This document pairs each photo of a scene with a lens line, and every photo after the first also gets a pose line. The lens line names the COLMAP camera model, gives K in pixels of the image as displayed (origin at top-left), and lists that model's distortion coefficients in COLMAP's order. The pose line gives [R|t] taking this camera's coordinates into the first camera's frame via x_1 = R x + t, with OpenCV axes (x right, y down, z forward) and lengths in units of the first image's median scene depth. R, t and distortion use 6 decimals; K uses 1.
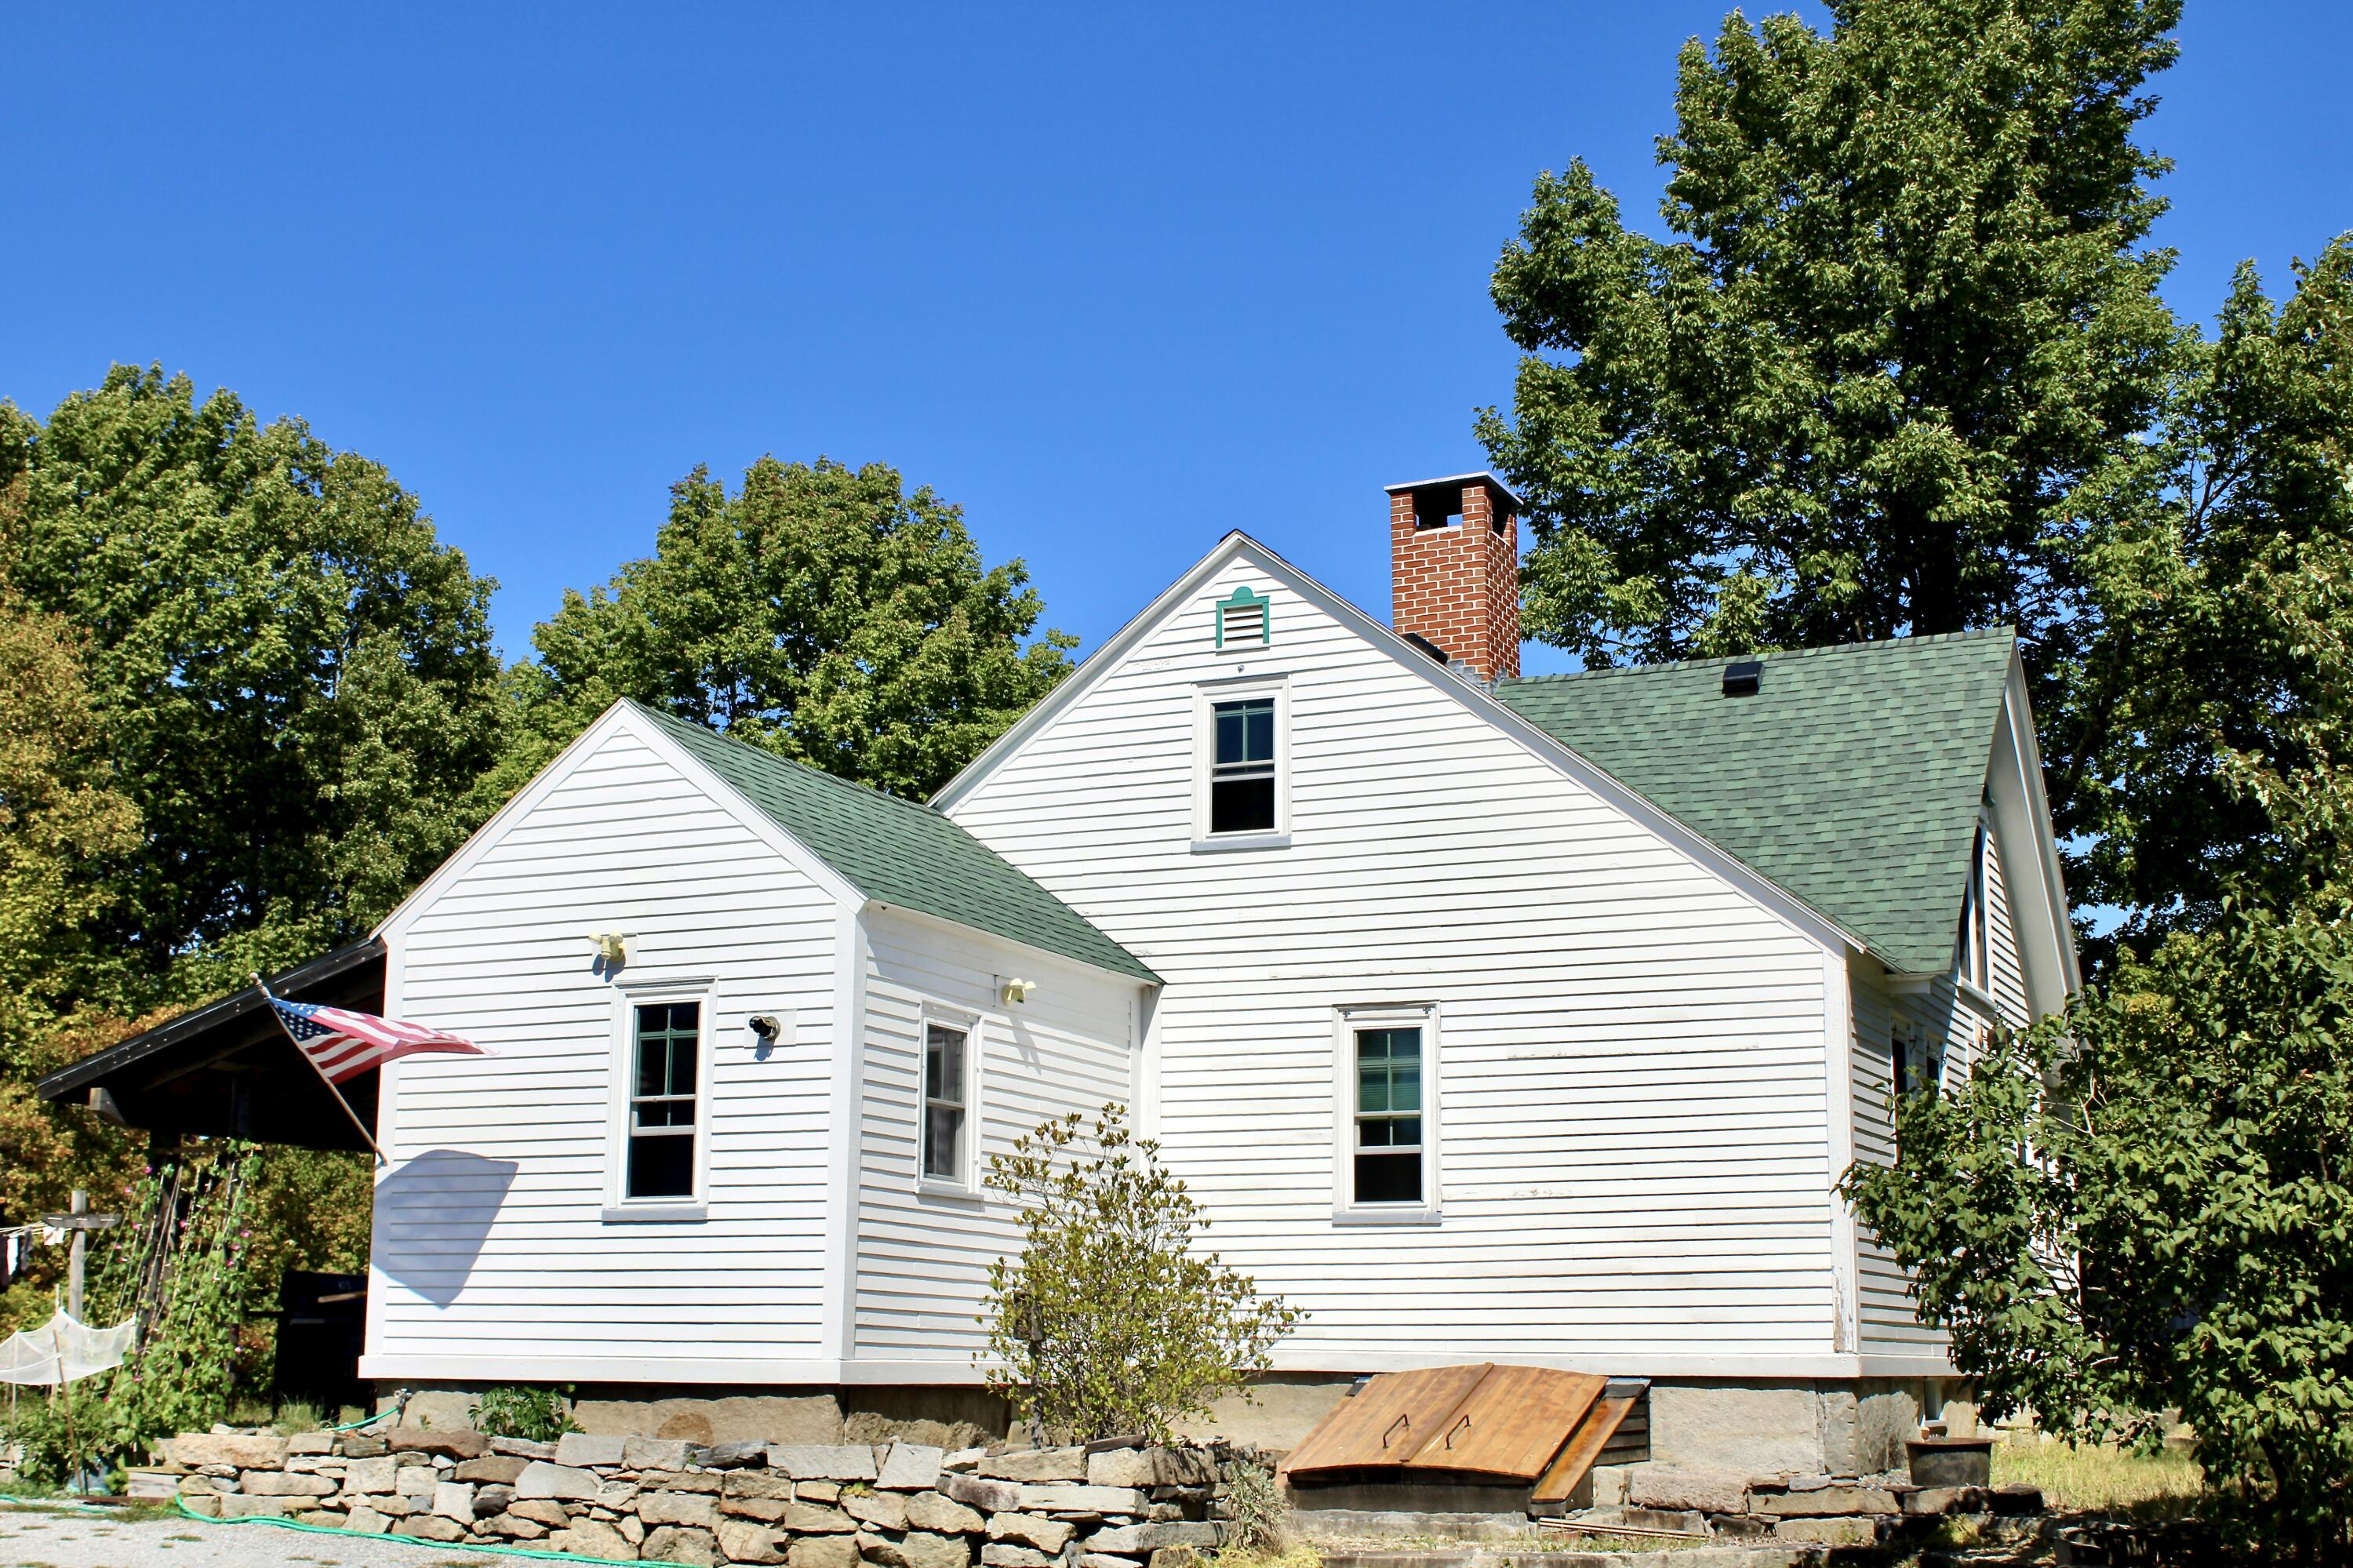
lens RADIAL K [[2944.1, 0, 1176.5], [0, 2944.1, 784.0], [0, 0, 1]] dist [-0.309015, -0.002358]
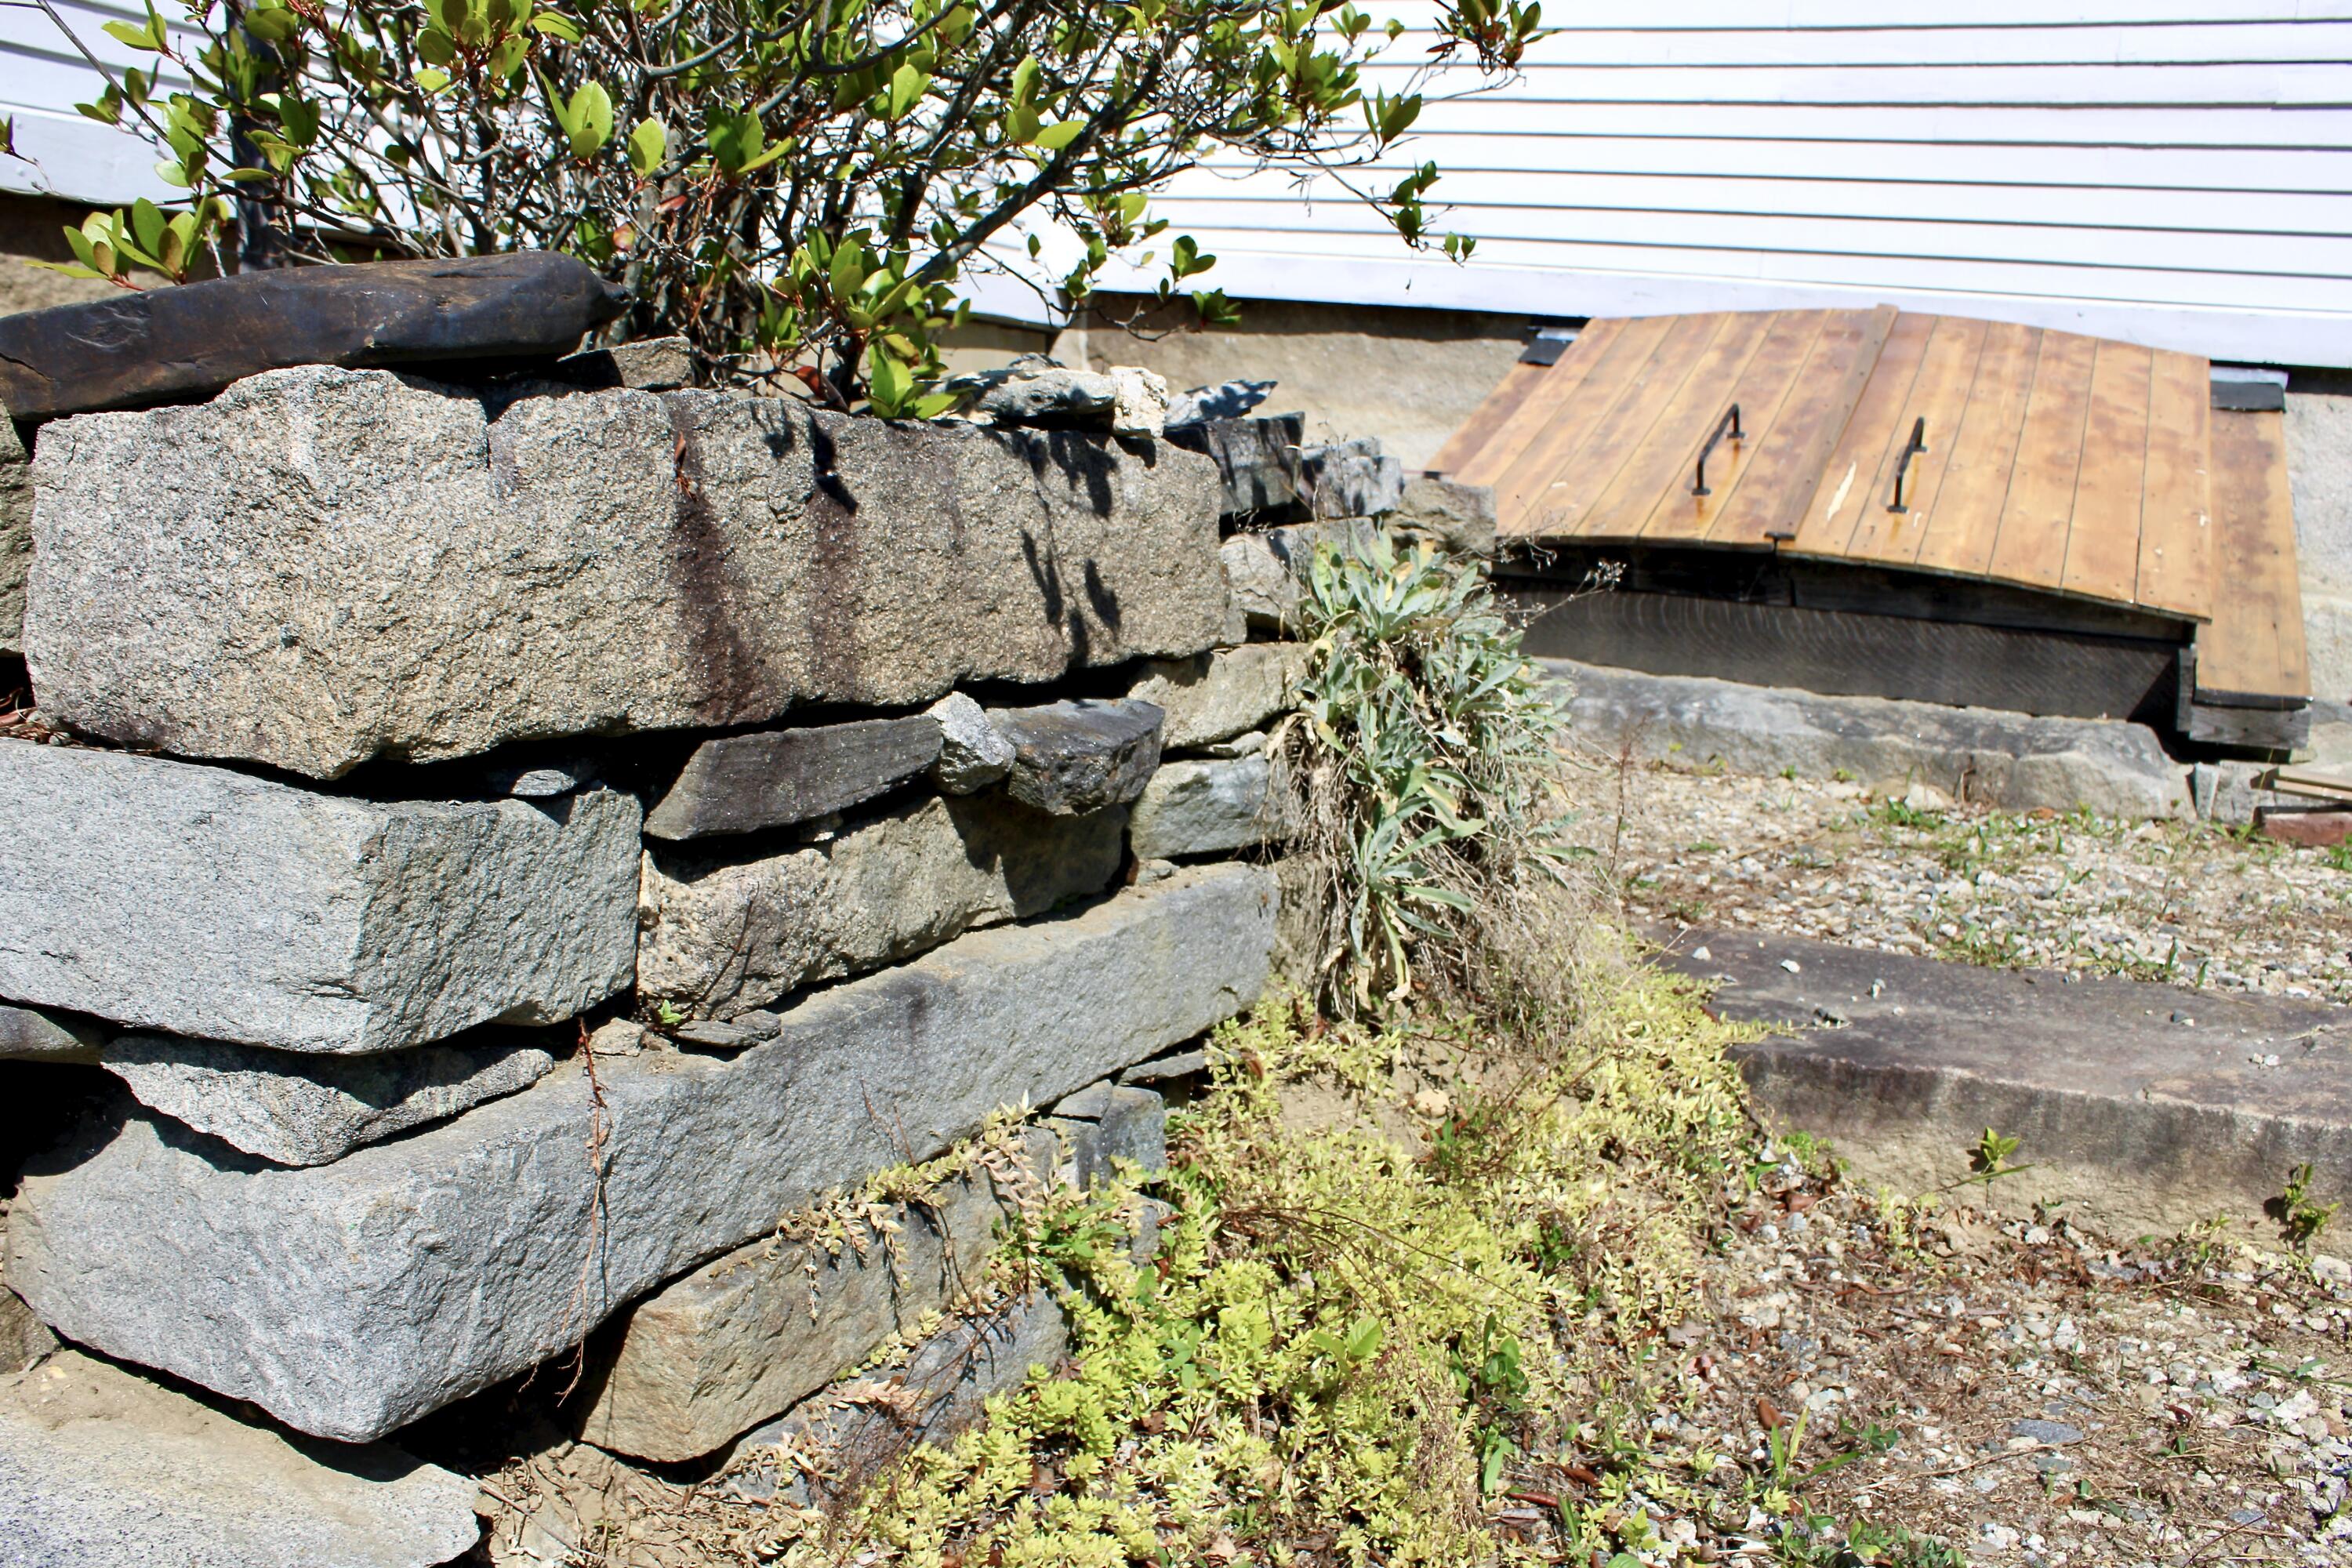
lens RADIAL K [[1985.3, 0, 1176.0], [0, 1985.3, 784.0], [0, 0, 1]] dist [-0.156631, 0.152852]
pose [[0.998562, 0.053600, -0.000602, 0.009730], [-0.049552, 0.927308, 0.371005, 0.181132], [0.020445, -0.370441, 0.928631, 0.780155]]
